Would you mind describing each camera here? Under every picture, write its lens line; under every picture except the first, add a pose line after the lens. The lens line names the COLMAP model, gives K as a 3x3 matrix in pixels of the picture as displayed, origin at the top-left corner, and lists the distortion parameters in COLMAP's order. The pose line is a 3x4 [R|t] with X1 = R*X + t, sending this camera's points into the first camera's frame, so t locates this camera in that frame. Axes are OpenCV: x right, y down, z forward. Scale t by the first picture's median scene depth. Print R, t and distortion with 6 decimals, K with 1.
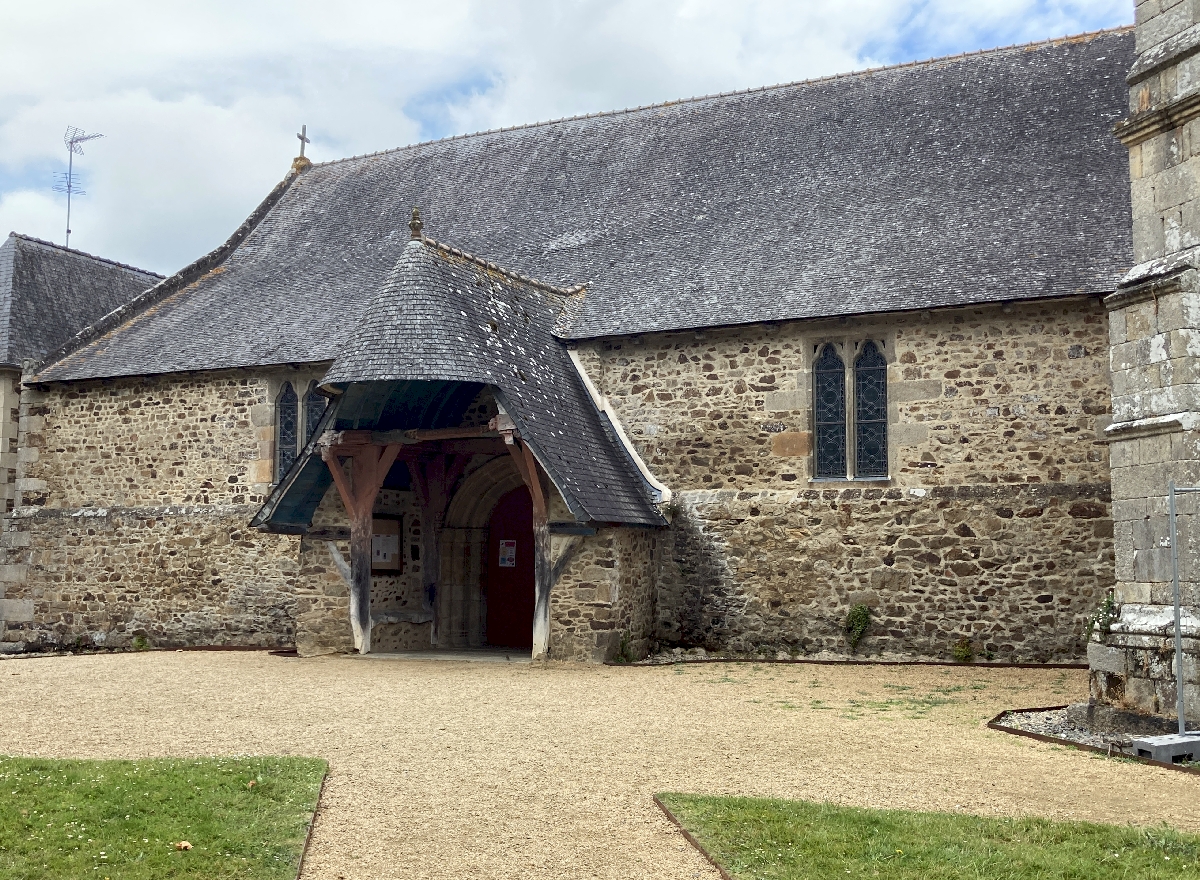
lens RADIAL K [[1330.8, 0, 601.2], [0, 1330.8, 438.1], [0, 0, 1]] dist [0.011264, 0.000000]
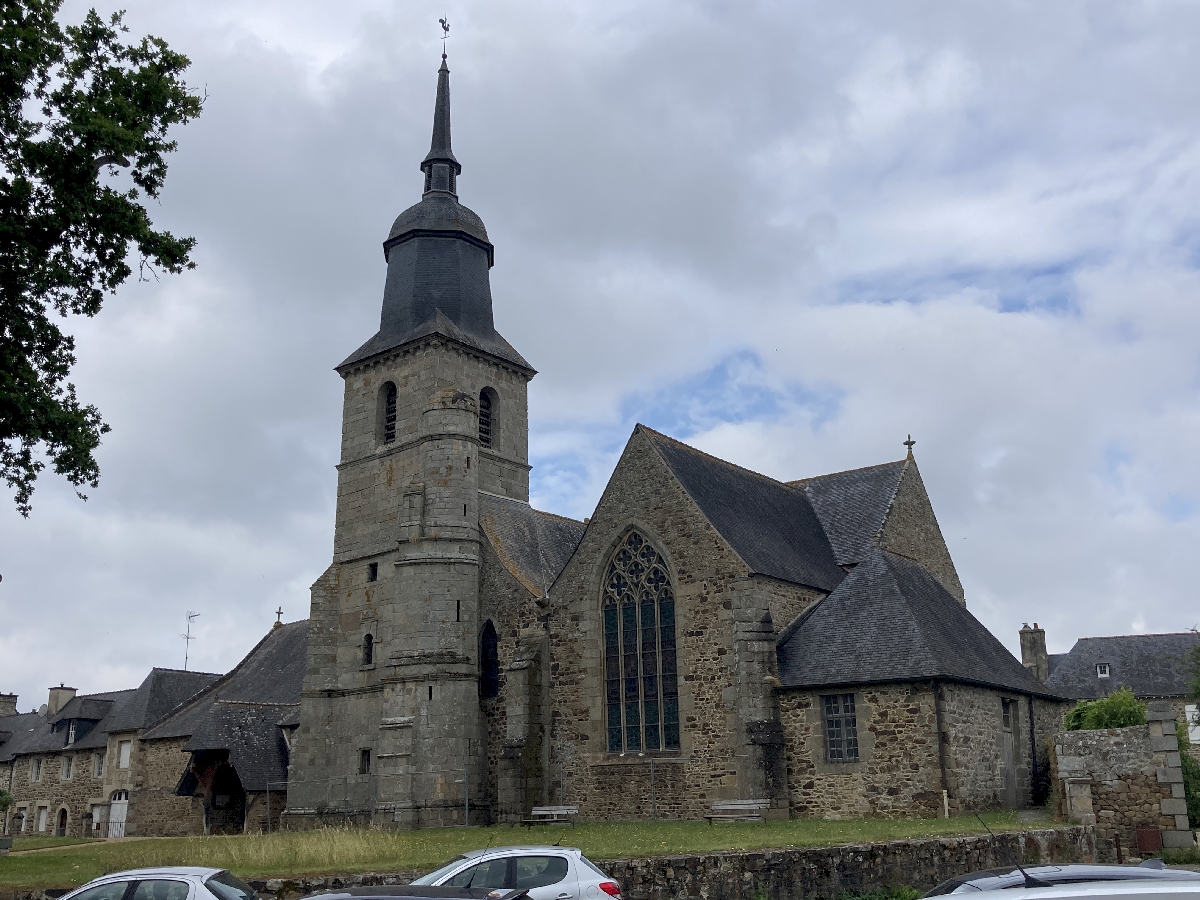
lens RADIAL K [[1257.4, 0, 599.3], [0, 1257.4, 451.6], [0, 0, 1]] dist [-0.016353, 0.000000]
pose [[0.975030, -0.083412, -0.205813, 1.371942], [0.043741, 0.980758, -0.190264, -0.117324], [0.217723, 0.176511, 0.959917, -1.738036]]
